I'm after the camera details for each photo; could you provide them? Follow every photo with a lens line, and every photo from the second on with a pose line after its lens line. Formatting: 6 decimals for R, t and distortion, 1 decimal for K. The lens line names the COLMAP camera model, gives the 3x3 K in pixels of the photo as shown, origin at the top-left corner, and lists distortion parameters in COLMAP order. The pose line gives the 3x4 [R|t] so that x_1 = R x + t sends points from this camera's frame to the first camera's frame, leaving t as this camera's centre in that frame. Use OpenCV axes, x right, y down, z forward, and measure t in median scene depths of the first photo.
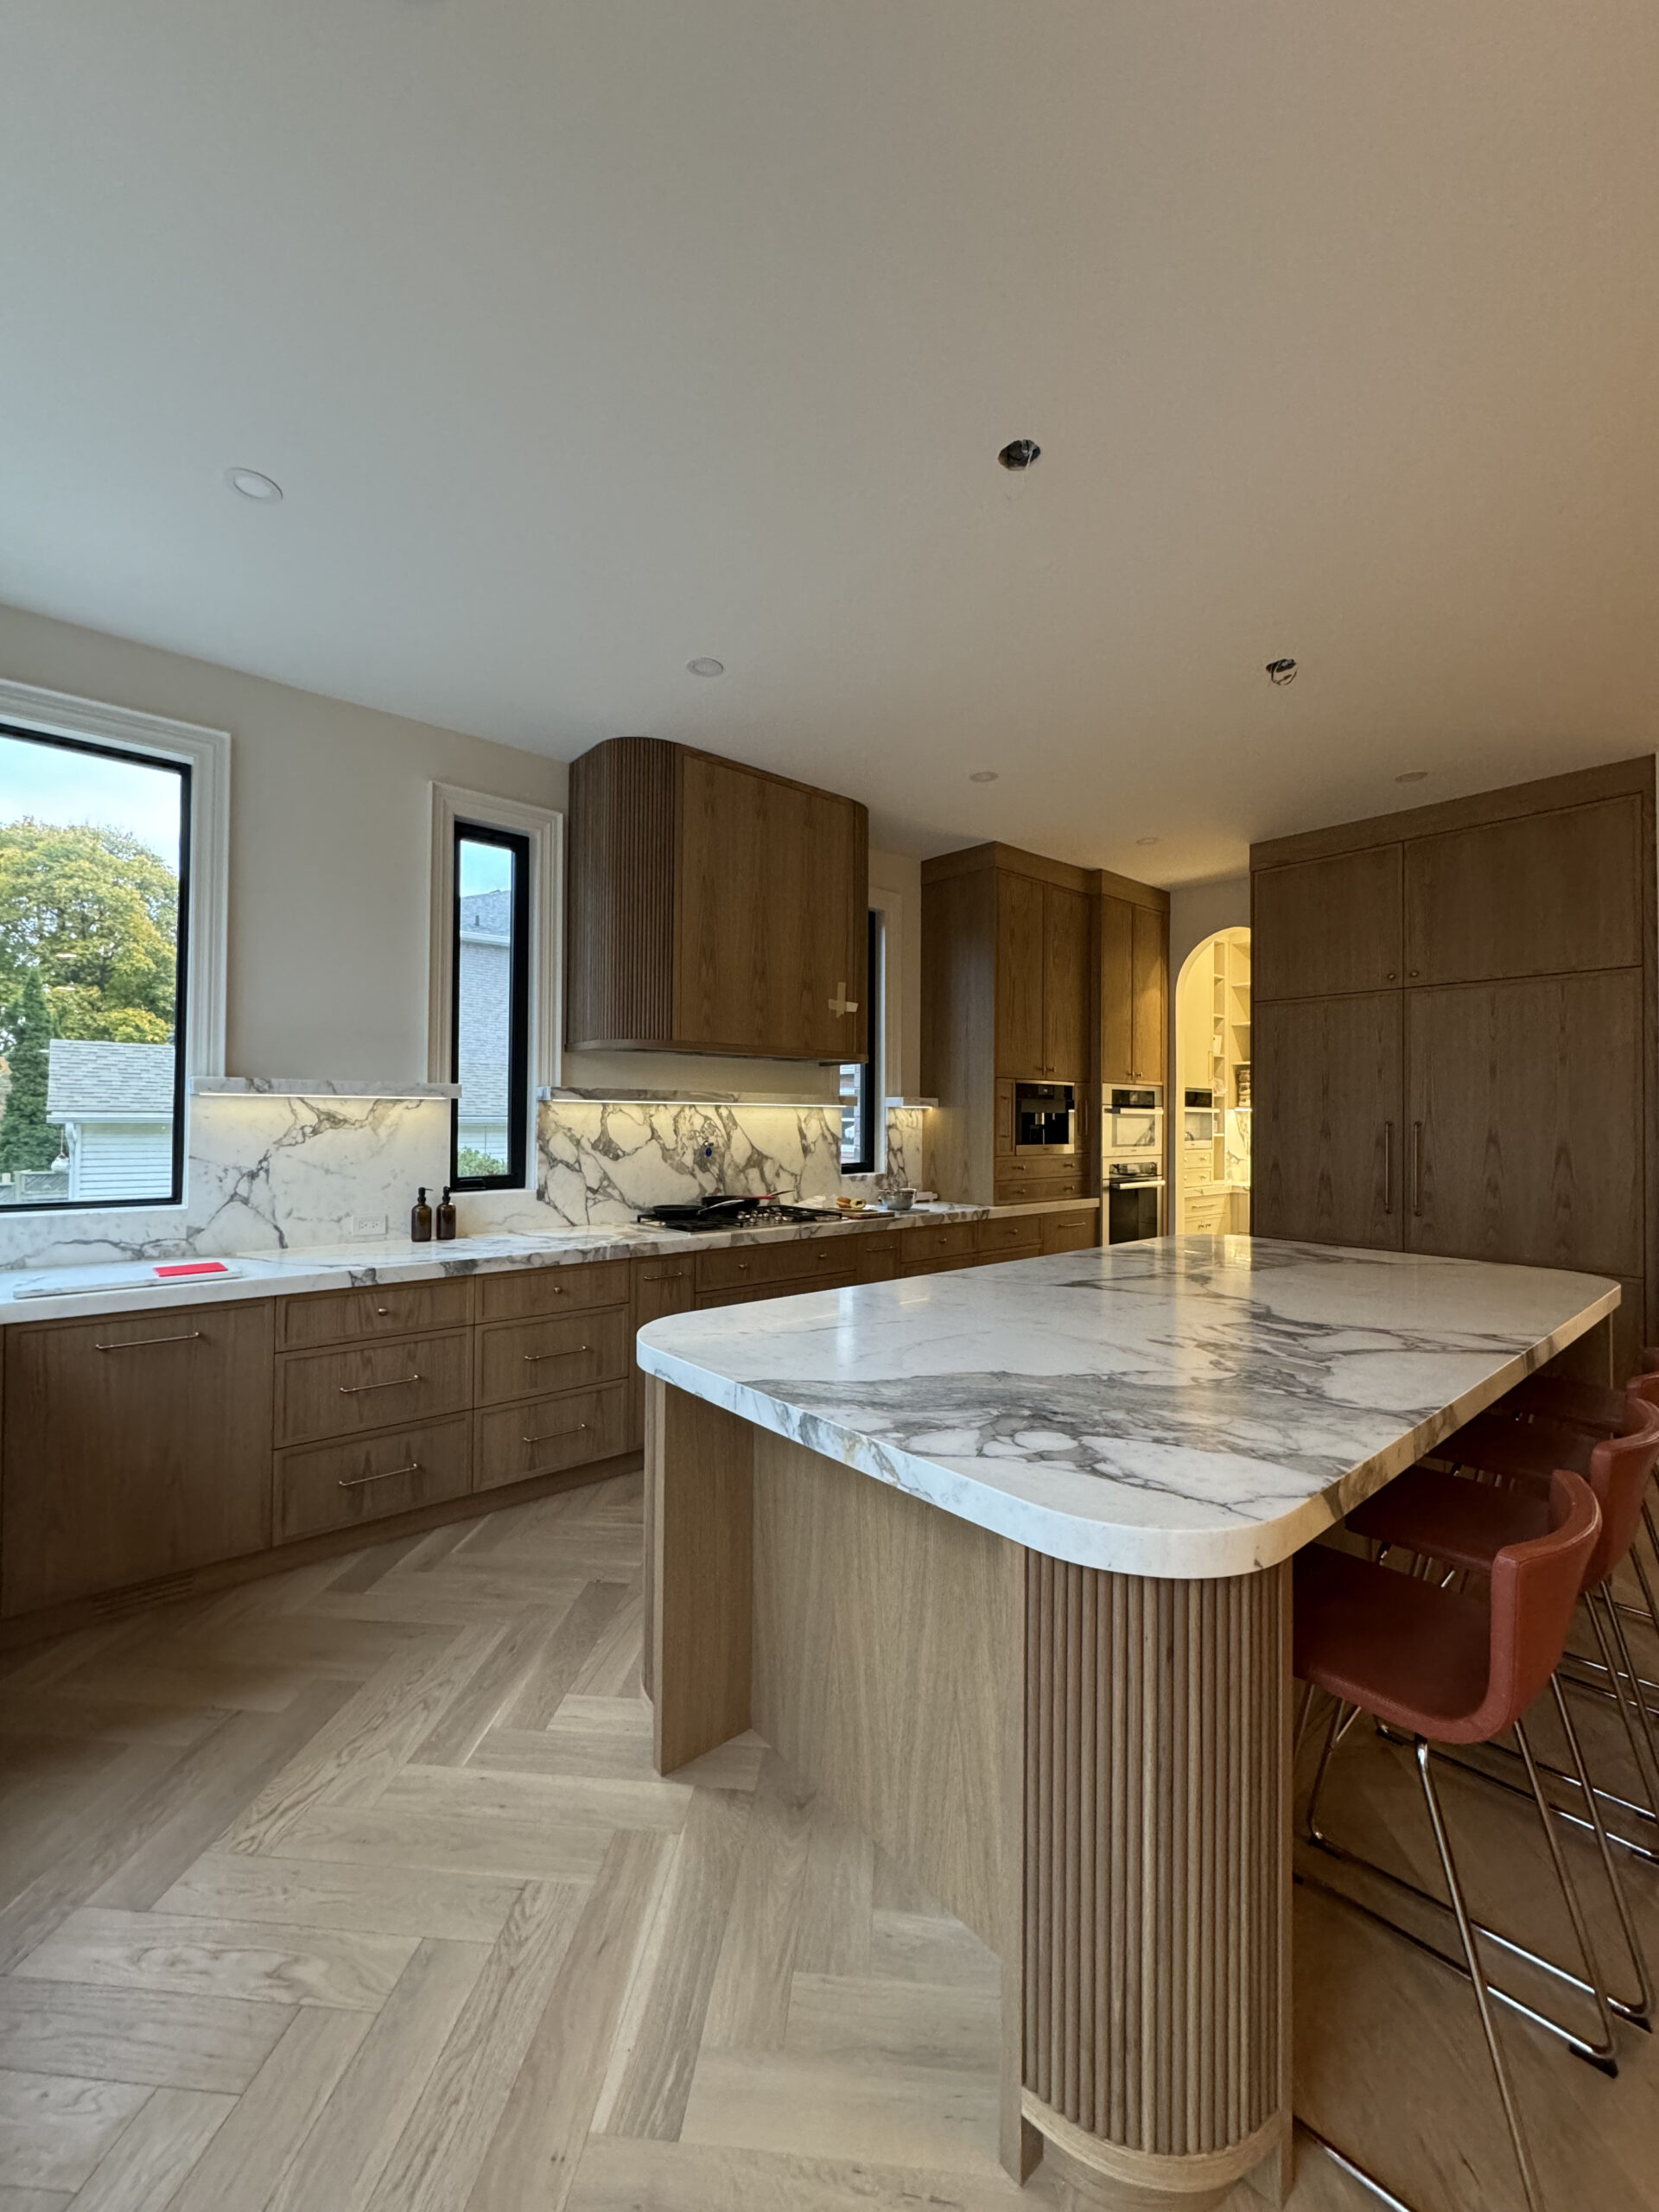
lens RADIAL K [[878.2, 0, 835.9], [0, 878.2, 1107.0], [0, 0, 1]] dist [-0.002999, 0.000771]
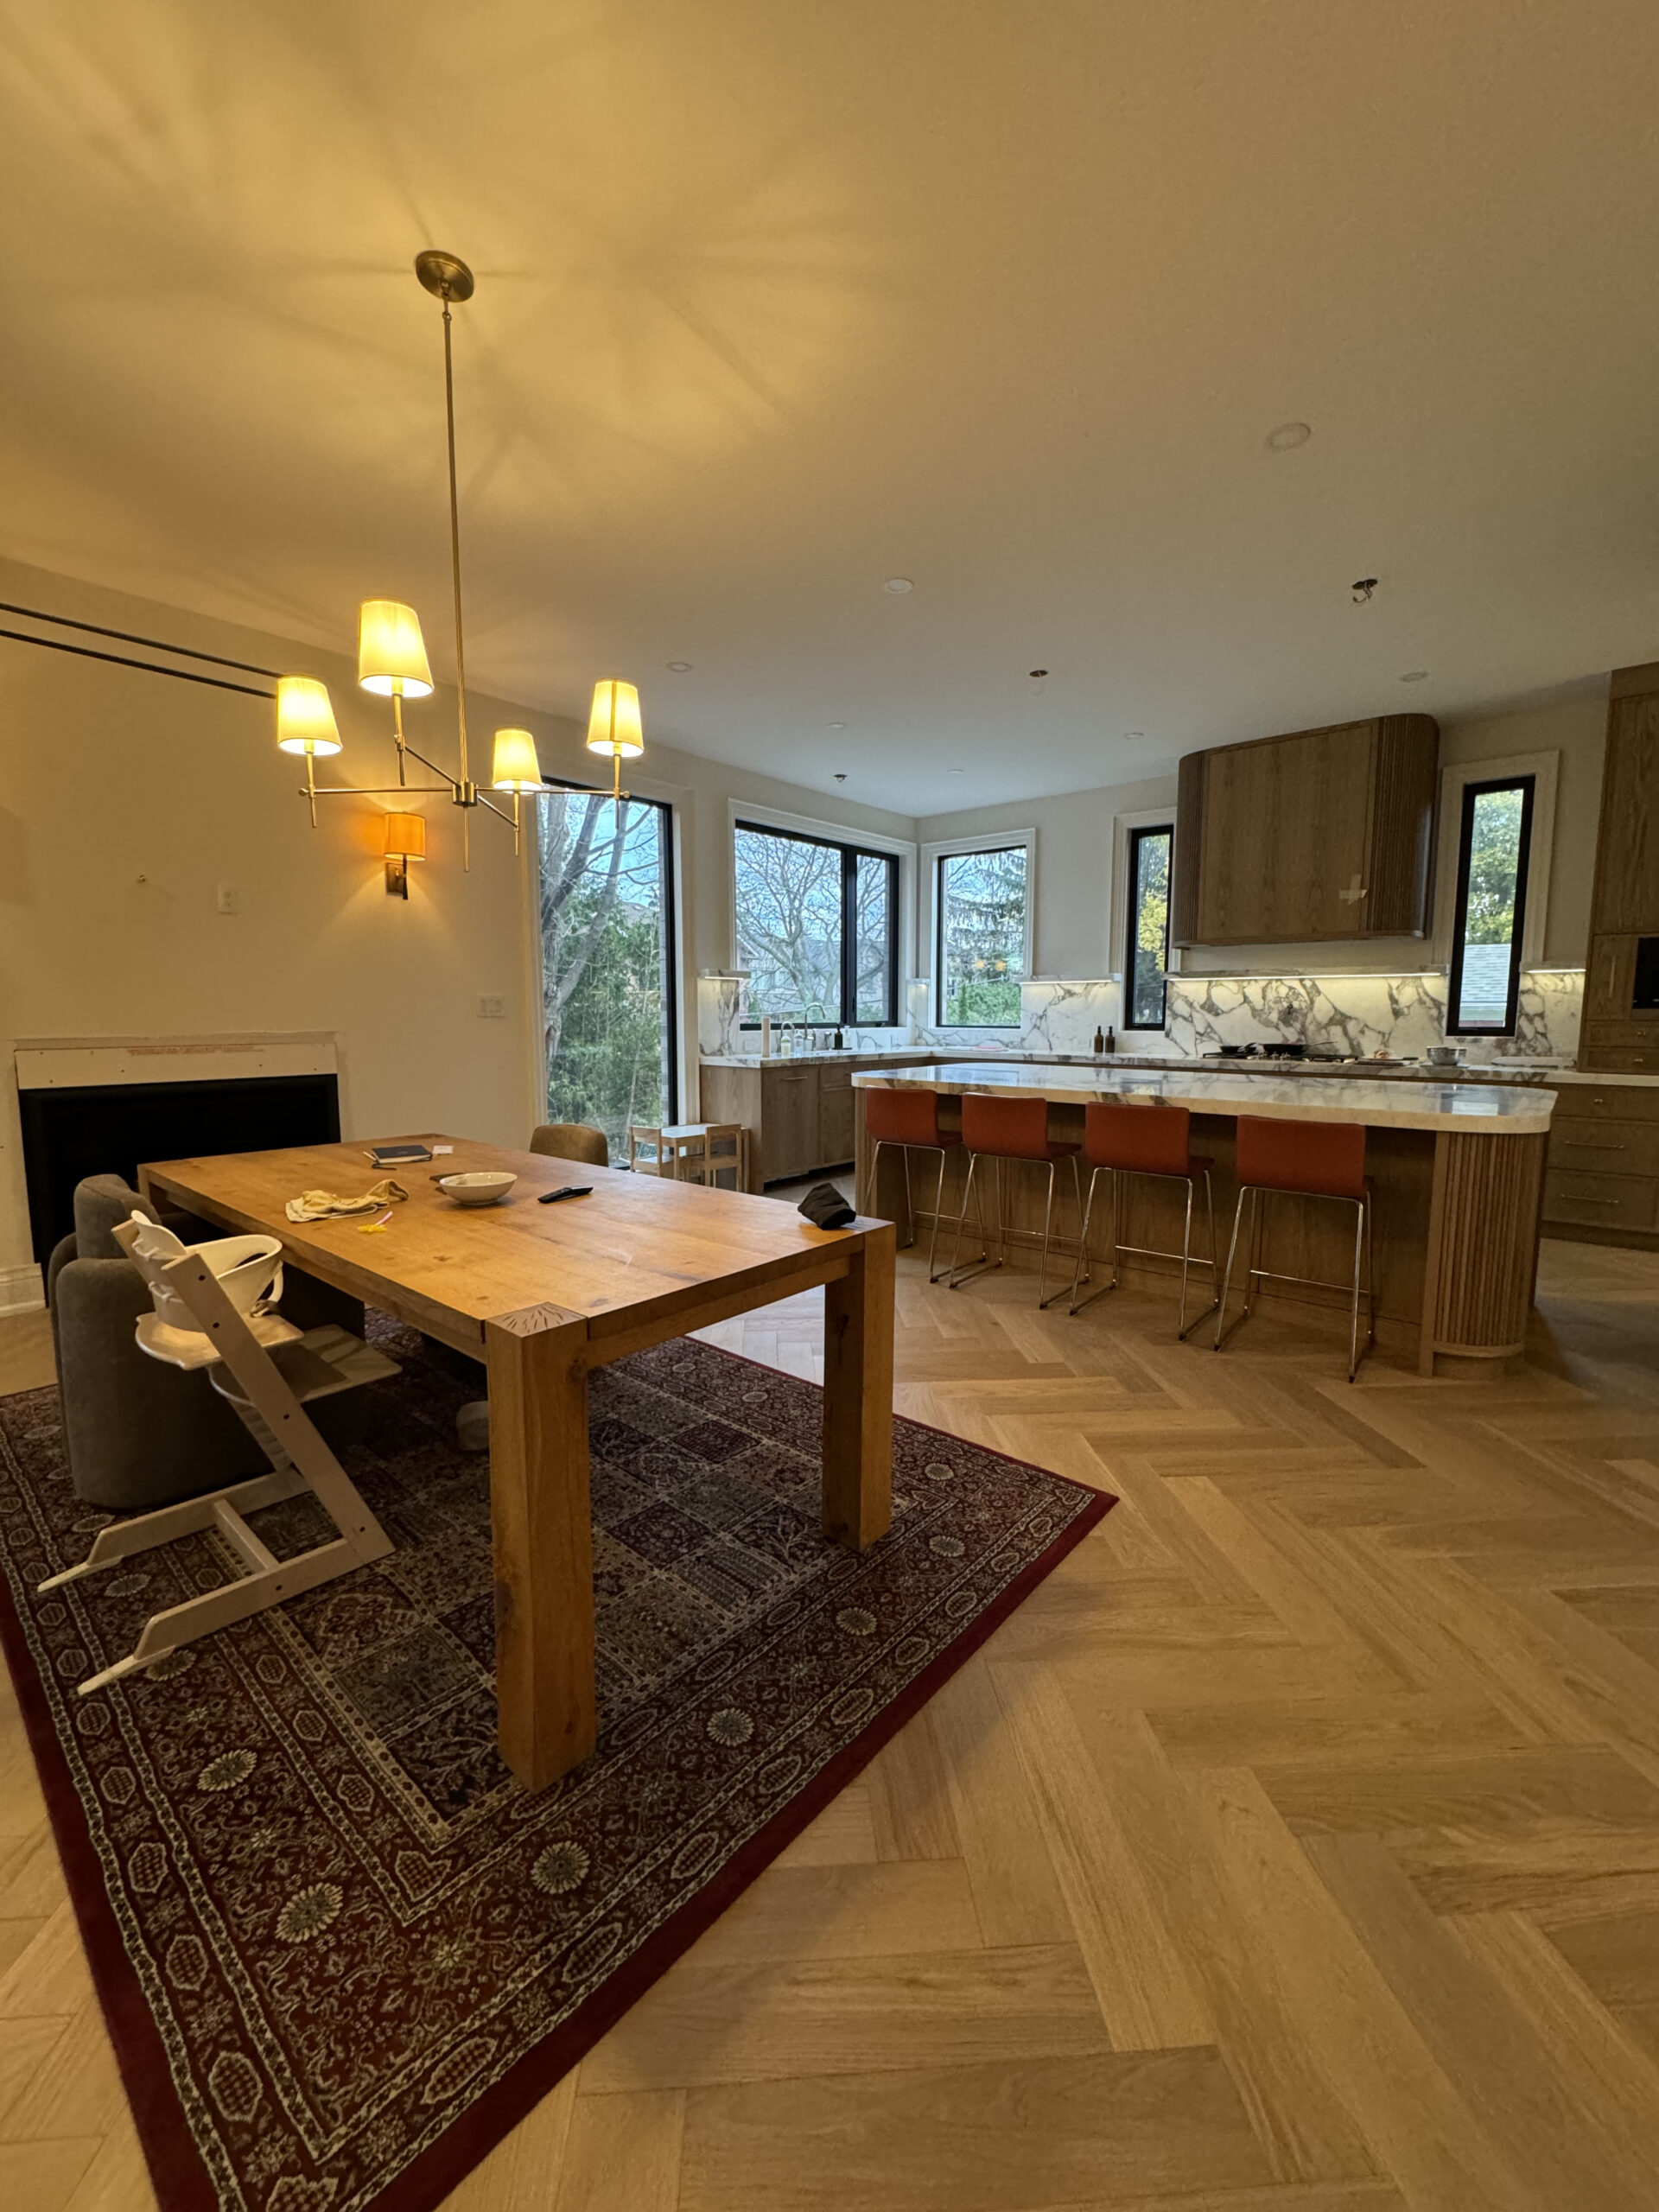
lens RADIAL K [[878.2, 0, 828.6], [0, 878.2, 1105.3], [0, 0, 1]] dist [-0.002999, 0.000771]
pose [[0.143729, 0.098437, -0.984709, 1.162931], [0.011819, 0.994799, 0.101170, 0.049354], [0.989547, -0.026179, 0.141818, 0.068418]]
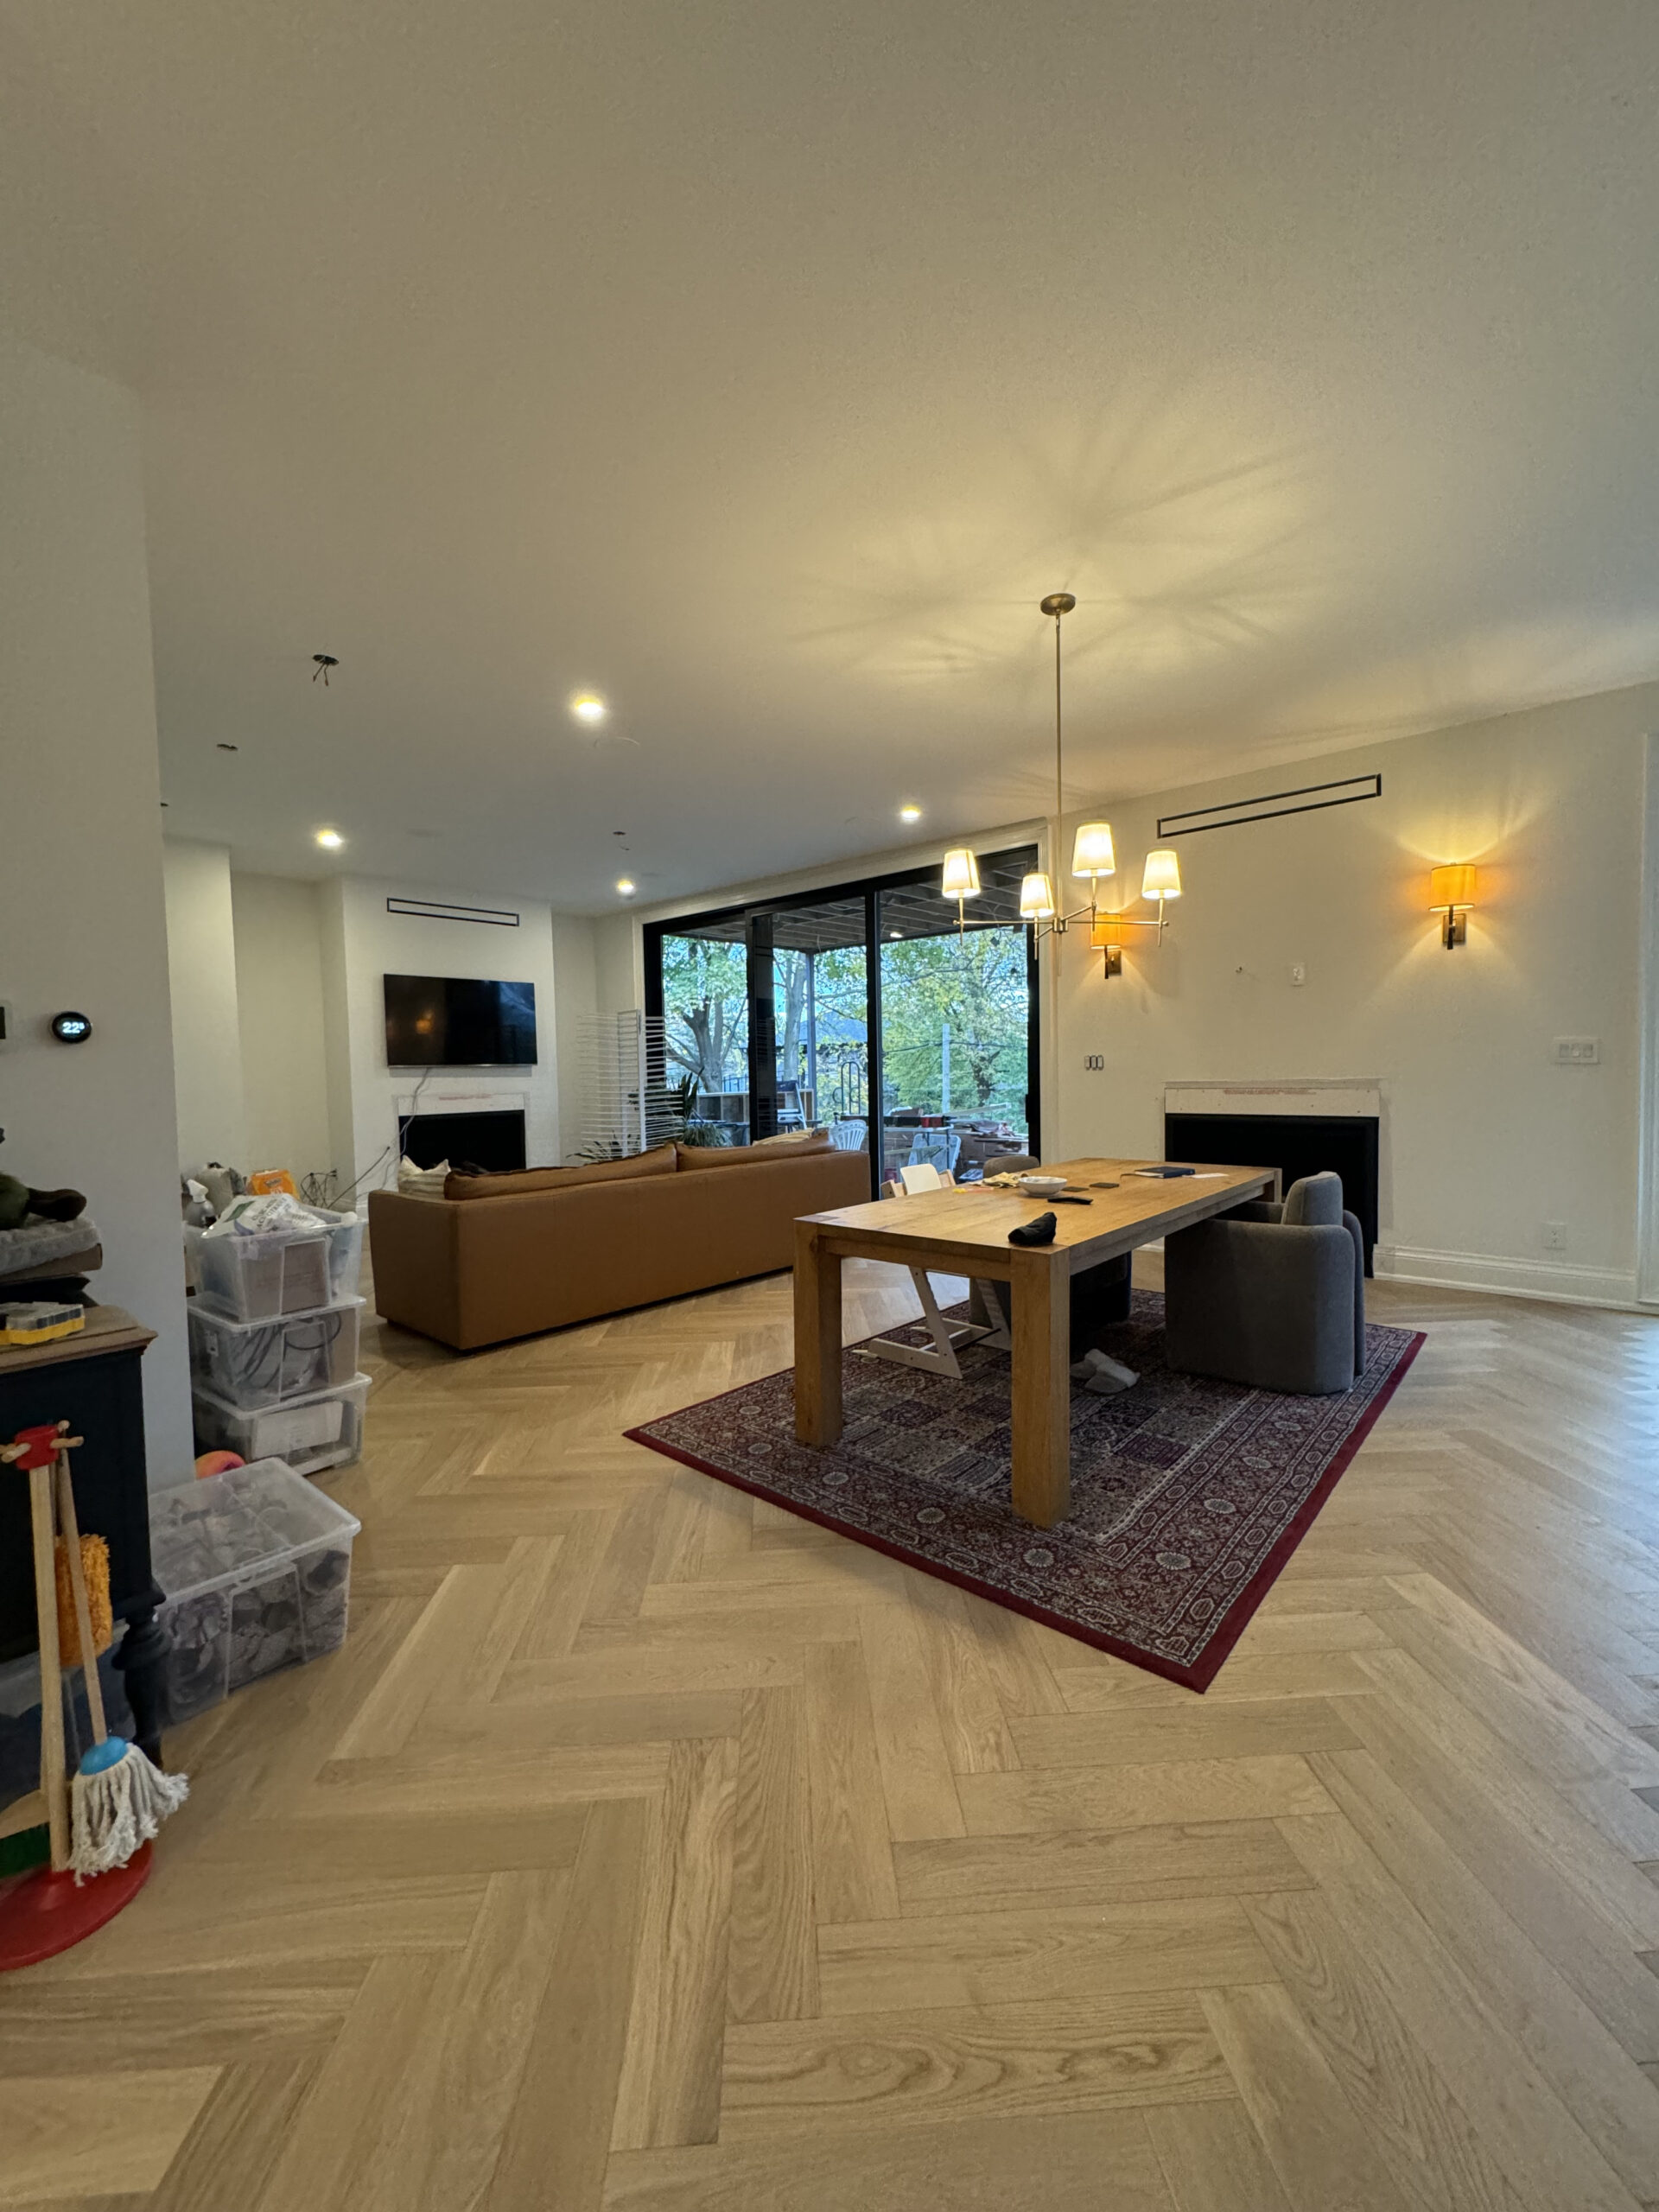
lens RADIAL K [[878.2, 0, 830.0], [0, 878.2, 1105.2], [0, 0, 1]] dist [-0.002999, 0.000771]
pose [[-0.991377, 0.017796, -0.129825, 0.912589], [0.013954, 0.999439, 0.030439, 0.050072], [0.130294, 0.028365, -0.991070, 0.686045]]
